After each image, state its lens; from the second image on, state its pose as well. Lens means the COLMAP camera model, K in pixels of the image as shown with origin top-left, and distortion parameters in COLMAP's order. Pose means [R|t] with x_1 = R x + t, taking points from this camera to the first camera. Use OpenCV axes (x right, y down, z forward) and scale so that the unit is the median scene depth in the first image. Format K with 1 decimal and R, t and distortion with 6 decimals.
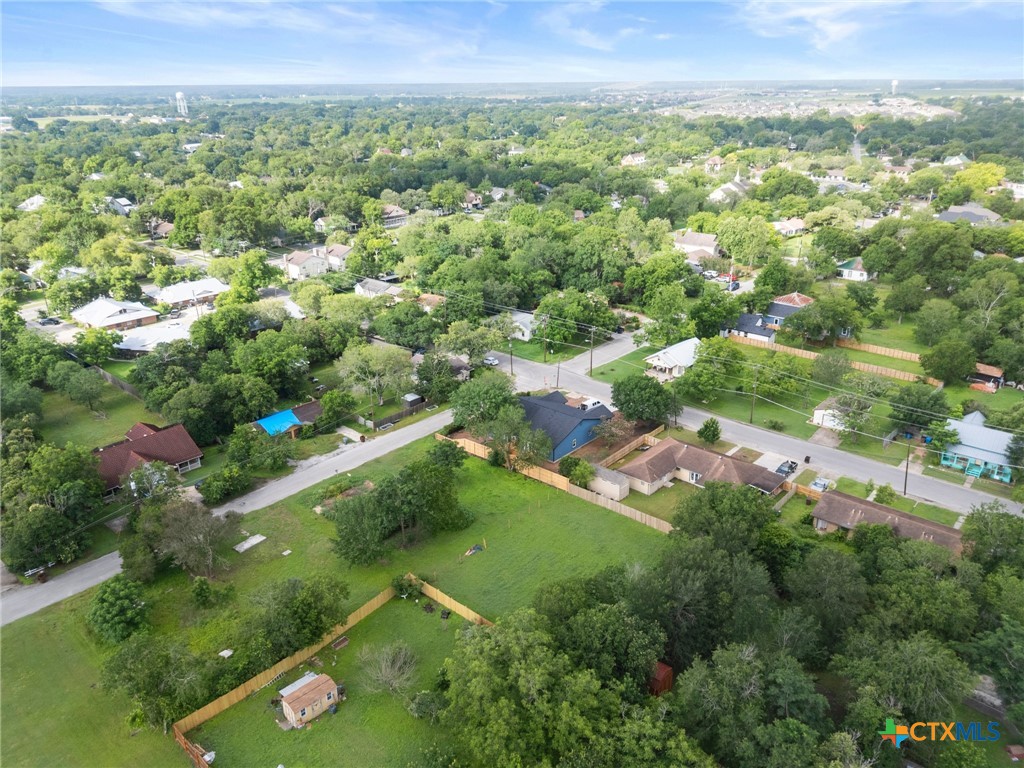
lens RADIAL K [[737.6, 0, 512.0], [0, 737.6, 384.0], [0, 0, 1]] dist [0.060996, -0.068200]
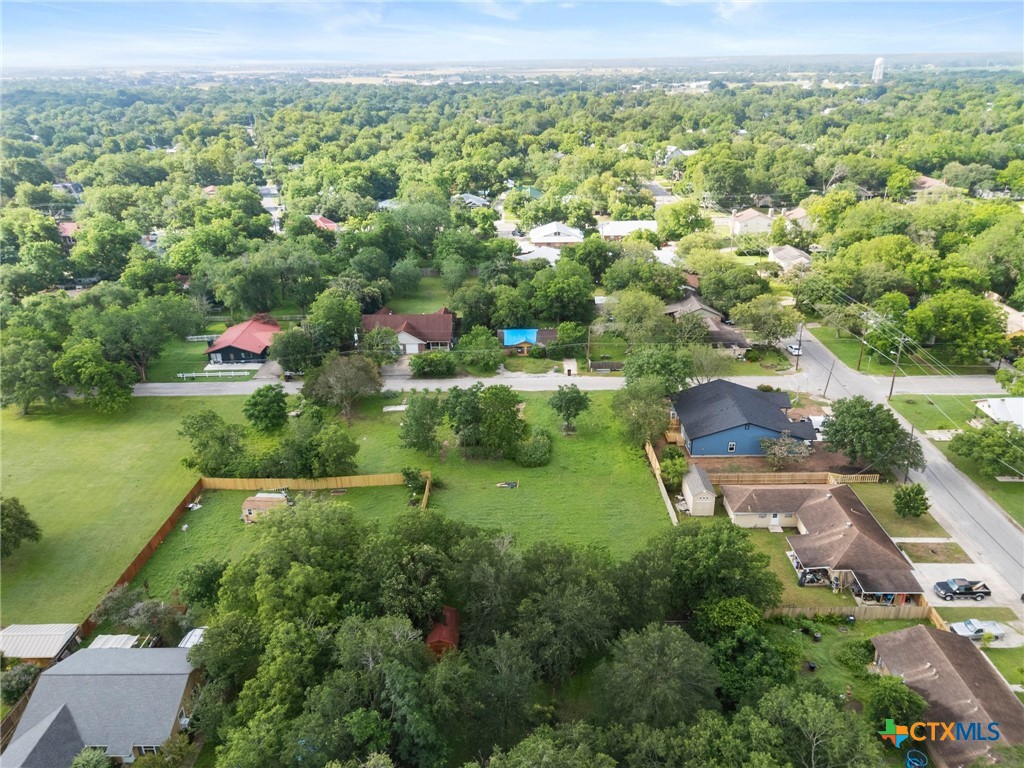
lens RADIAL K [[737.6, 0, 512.0], [0, 737.6, 384.0], [0, 0, 1]] dist [0.060996, -0.068200]
pose [[0.657313, 0.299931, -0.691362, 0.446162], [-0.275419, 0.949537, 0.150079, -0.040872], [0.701487, 0.091765, 0.706750, 0.221577]]
